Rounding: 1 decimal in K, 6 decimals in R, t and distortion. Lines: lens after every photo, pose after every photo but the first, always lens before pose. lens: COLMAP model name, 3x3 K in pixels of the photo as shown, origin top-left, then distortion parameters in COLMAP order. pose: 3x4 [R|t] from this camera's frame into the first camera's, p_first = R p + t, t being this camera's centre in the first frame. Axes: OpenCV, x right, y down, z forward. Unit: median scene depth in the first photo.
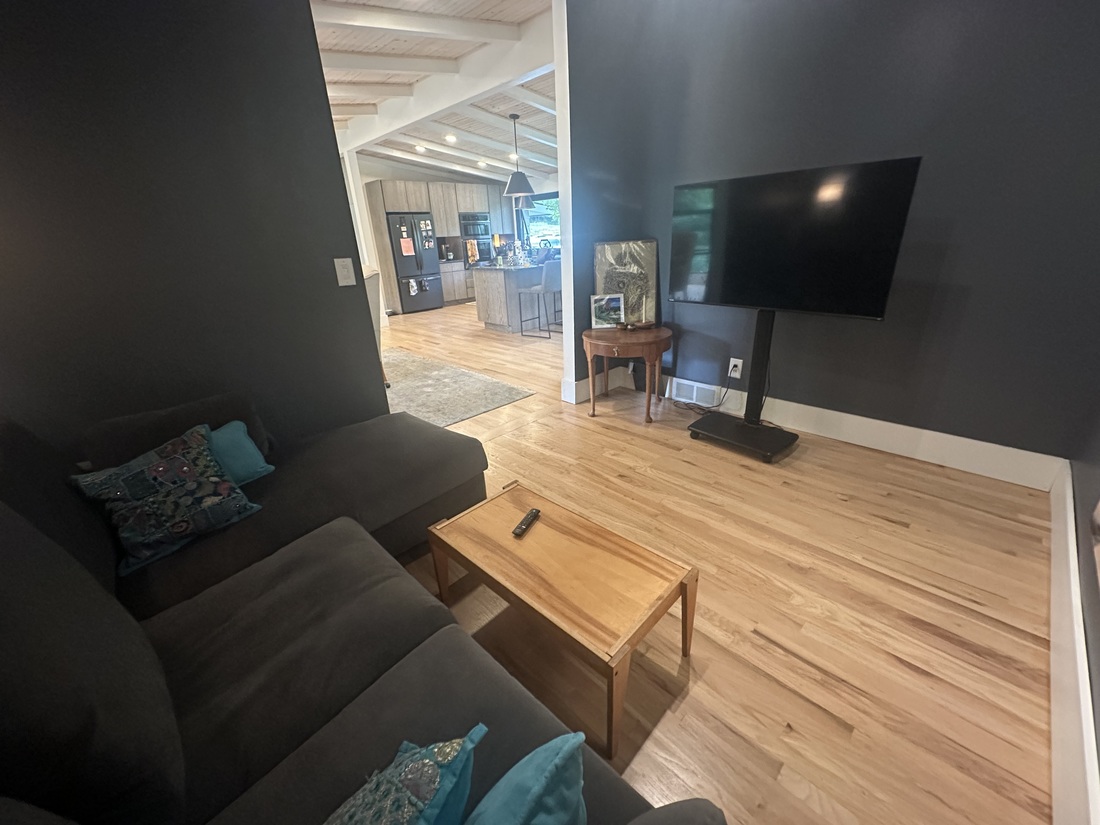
lens RADIAL K [[439.6, 0, 549.4], [0, 439.6, 411.8], [0, 0, 1]] dist [-0.000599, 0.000287]
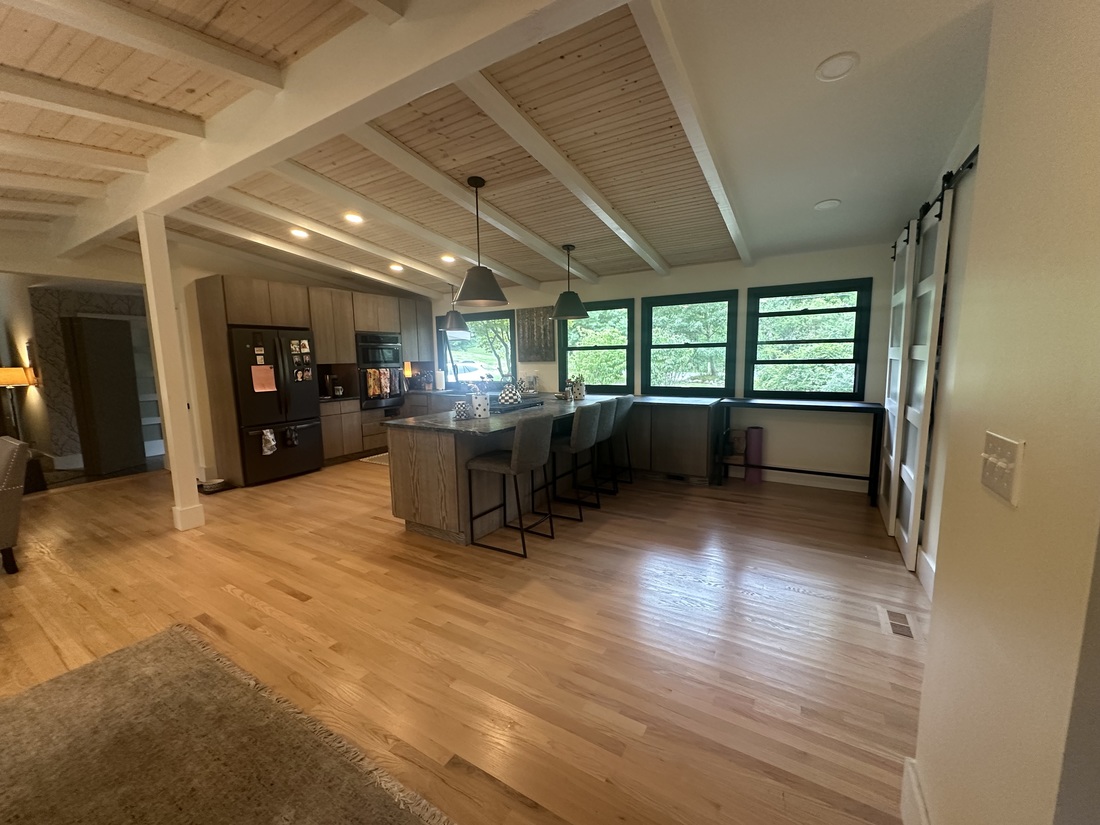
lens RADIAL K [[439.6, 0, 547.1], [0, 439.6, 412.5], [0, 0, 1]] dist [-0.000599, 0.000287]
pose [[0.970054, -0.000847, 0.242888, -0.089109], [0.064251, 0.965267, -0.253243, -0.148148], [-0.234238, 0.261266, 0.936415, 0.345069]]
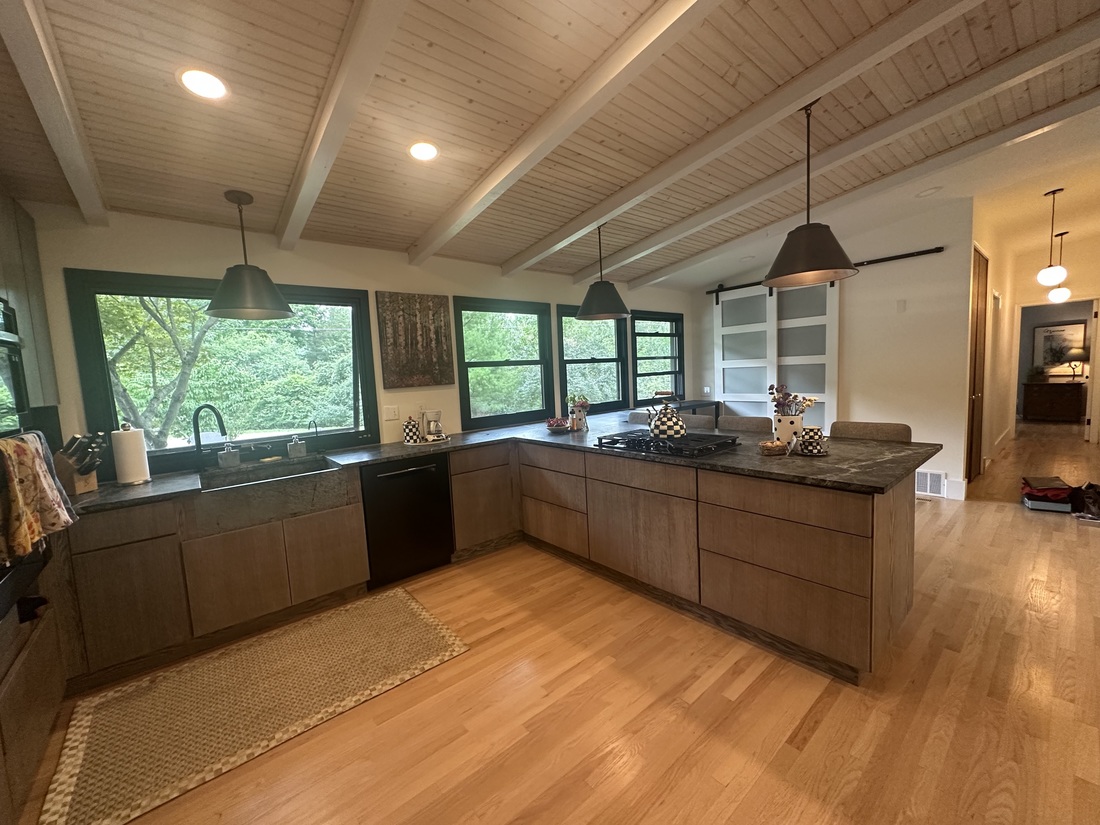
lens RADIAL K [[439.6, 0, 548.4], [0, 439.6, 412.1], [0, 0, 1]] dist [-0.000599, 0.000287]
pose [[0.081184, -0.048661, 0.995511, -0.349389], [0.416176, 0.909223, 0.010505, -0.350426], [-0.905653, 0.413455, 0.094066, 0.880487]]
